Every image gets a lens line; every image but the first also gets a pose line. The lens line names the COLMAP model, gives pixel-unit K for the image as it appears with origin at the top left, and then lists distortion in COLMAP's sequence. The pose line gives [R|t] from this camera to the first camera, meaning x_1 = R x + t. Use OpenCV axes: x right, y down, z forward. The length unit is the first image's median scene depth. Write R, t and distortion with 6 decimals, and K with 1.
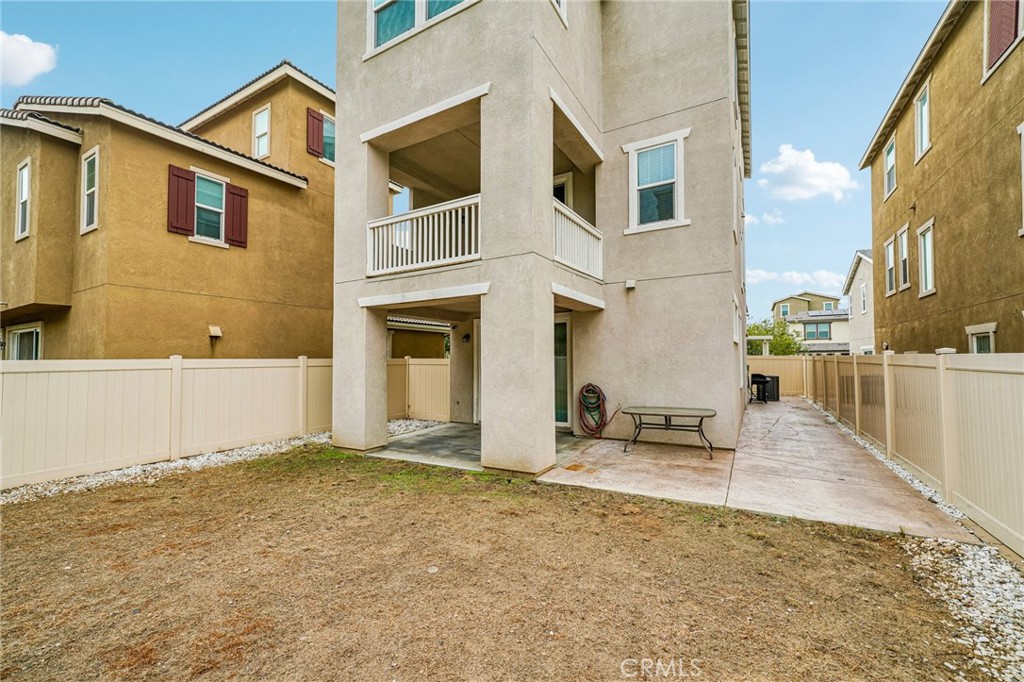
lens RADIAL K [[424.4, 0, 498.3], [0, 424.4, 343.7], [0, 0, 1]] dist [-0.001130, 0.000019]
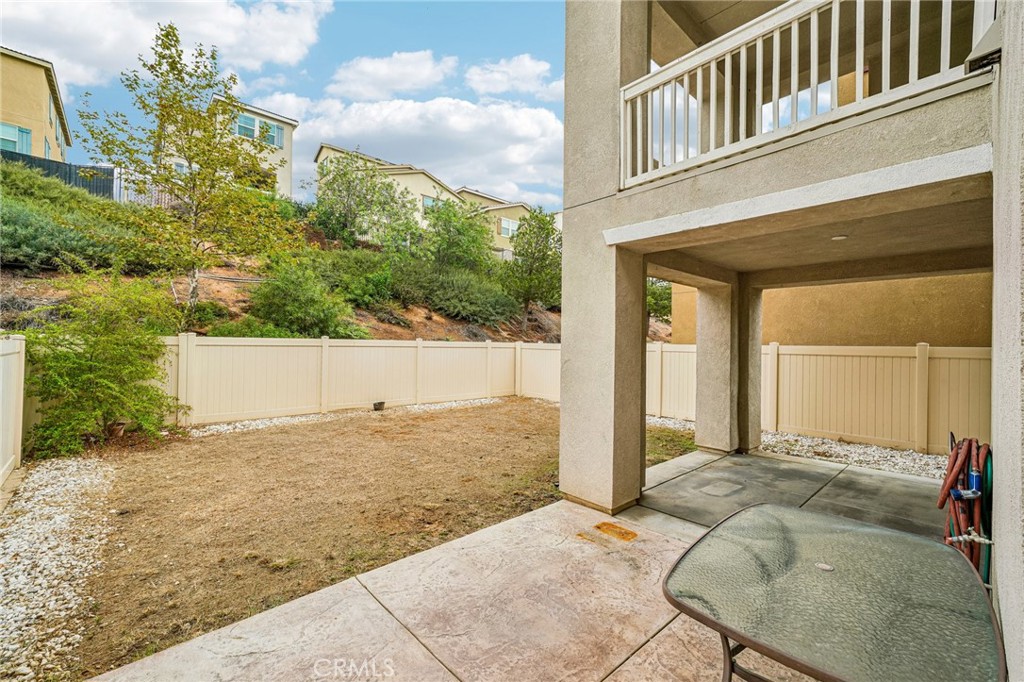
lens RADIAL K [[424.4, 0, 498.3], [0, 424.4, 343.7], [0, 0, 1]] dist [-0.001130, 0.000019]
pose [[-0.302047, 0.001812, -0.953291, 0.845257], [0.024851, 0.999673, -0.005974, 0.035108], [0.952969, -0.025495, -0.301993, 1.106362]]
